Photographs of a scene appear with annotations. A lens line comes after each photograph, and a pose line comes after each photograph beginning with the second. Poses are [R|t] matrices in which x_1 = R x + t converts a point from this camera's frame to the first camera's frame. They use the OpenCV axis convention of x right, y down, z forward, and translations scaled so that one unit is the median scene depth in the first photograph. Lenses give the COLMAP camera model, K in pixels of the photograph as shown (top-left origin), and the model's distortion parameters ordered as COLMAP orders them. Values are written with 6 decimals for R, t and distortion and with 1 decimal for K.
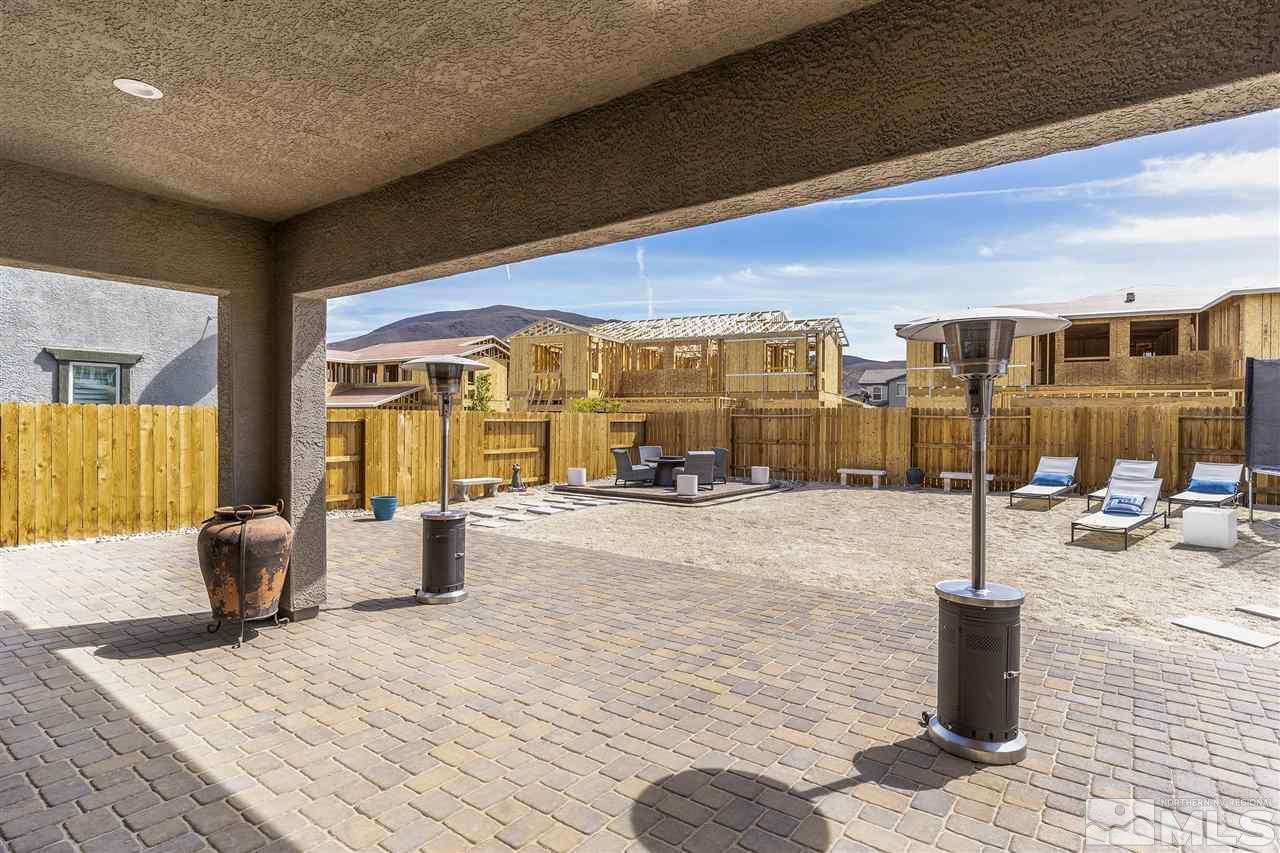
lens RADIAL K [[678.5, 0, 633.1], [0, 678.5, 424.8], [0, 0, 1]] dist [0.017167, 0.001454]
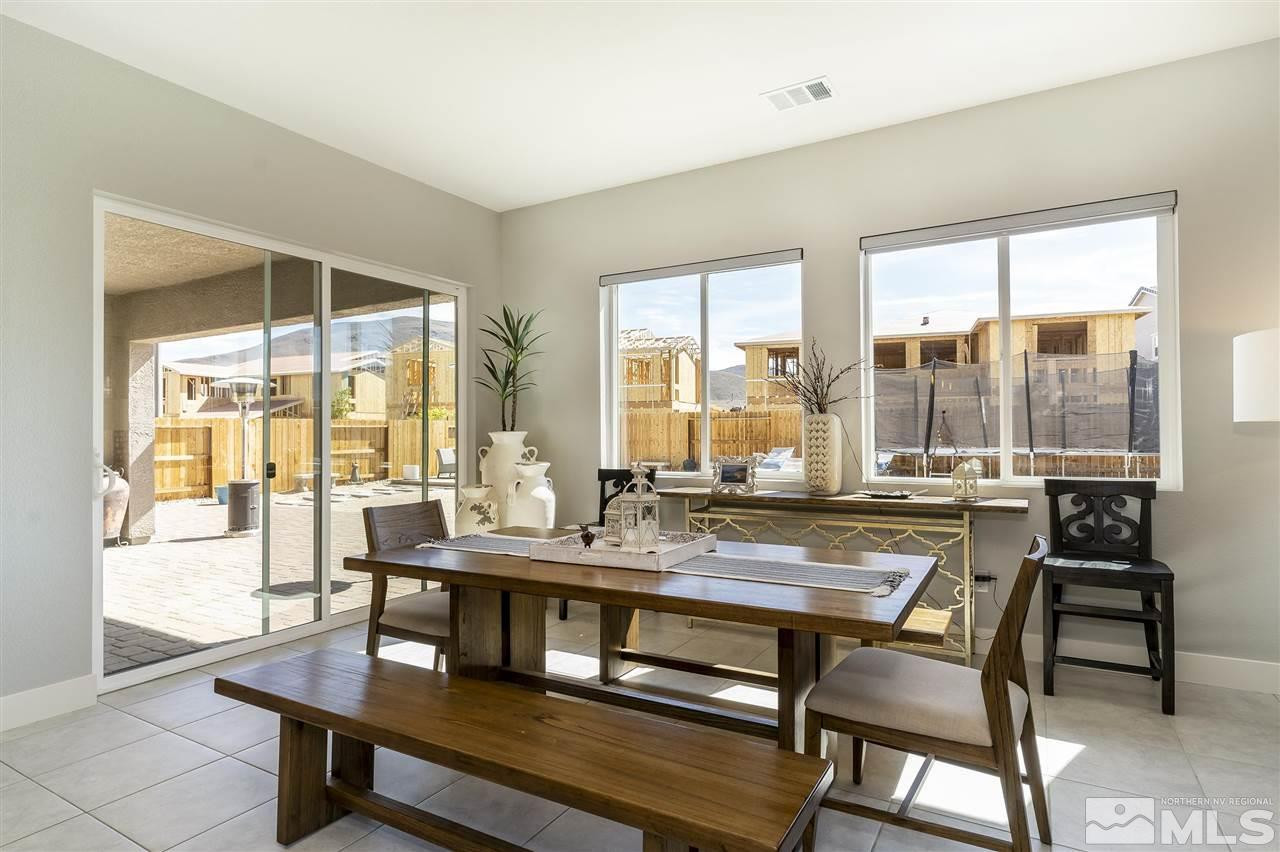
lens RADIAL K [[678.5, 0, 648.9], [0, 678.5, 424.6], [0, 0, 1]] dist [0.017167, 0.001454]
pose [[0.989442, -0.015257, 0.144126, 0.162135], [0.017822, 0.999705, -0.016526, 0.018586], [-0.143831, 0.018921, 0.989421, -0.263143]]
